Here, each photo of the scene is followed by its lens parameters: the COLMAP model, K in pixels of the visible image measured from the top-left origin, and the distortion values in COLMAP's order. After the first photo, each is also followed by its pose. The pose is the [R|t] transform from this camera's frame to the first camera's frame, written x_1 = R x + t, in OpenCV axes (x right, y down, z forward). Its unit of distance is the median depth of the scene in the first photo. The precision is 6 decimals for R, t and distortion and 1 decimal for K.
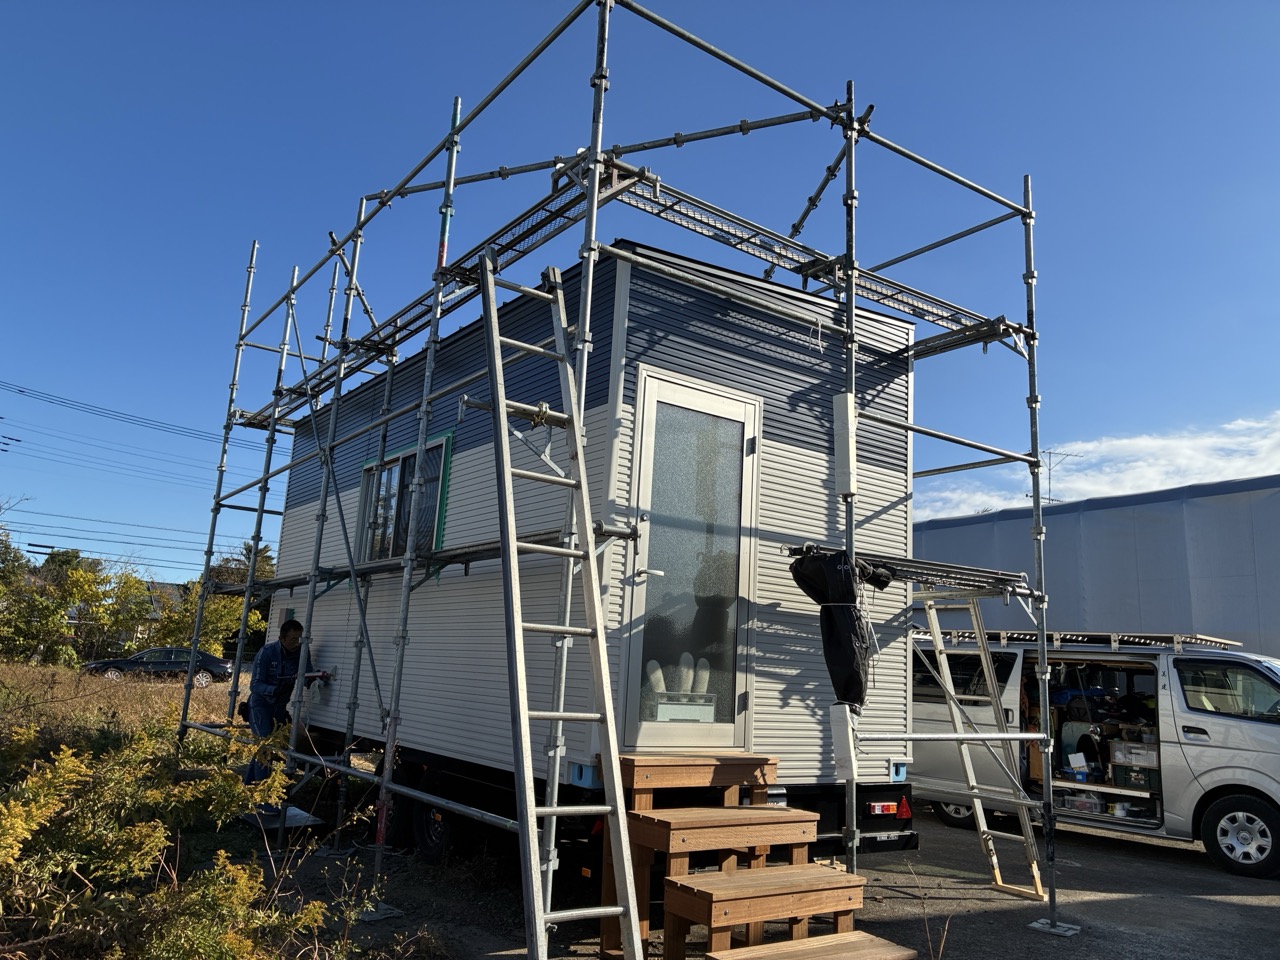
lens RADIAL K [[974.2, 0, 640.0], [0, 974.2, 480.0], [0, 0, 1]] dist [0.002719, 0.000746]
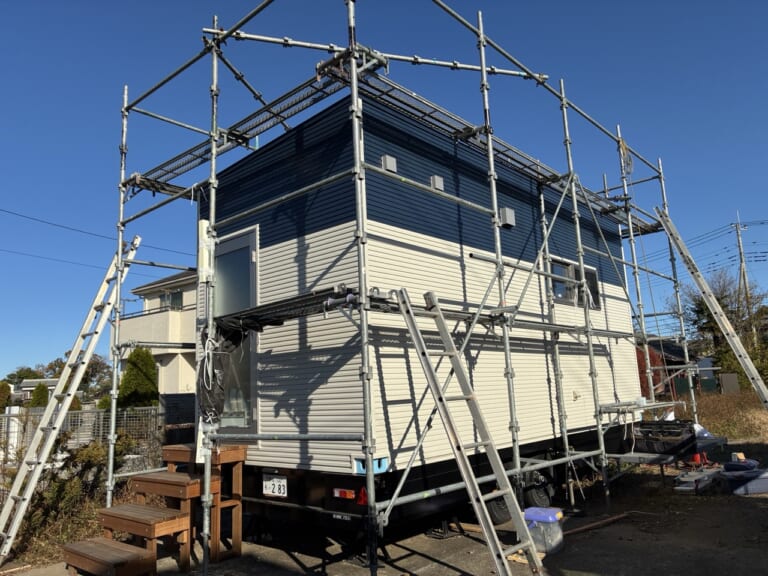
lens RADIAL K [[584.5, 0, 384.0], [0, 584.5, 288.0], [0, 0, 1]] dist [0.002719, 0.000746]
pose [[0.209598, -0.233797, -0.949425, 1.019736], [0.244154, 0.952749, -0.180715, 0.230000], [0.946814, -0.193928, 0.256777, 0.894736]]
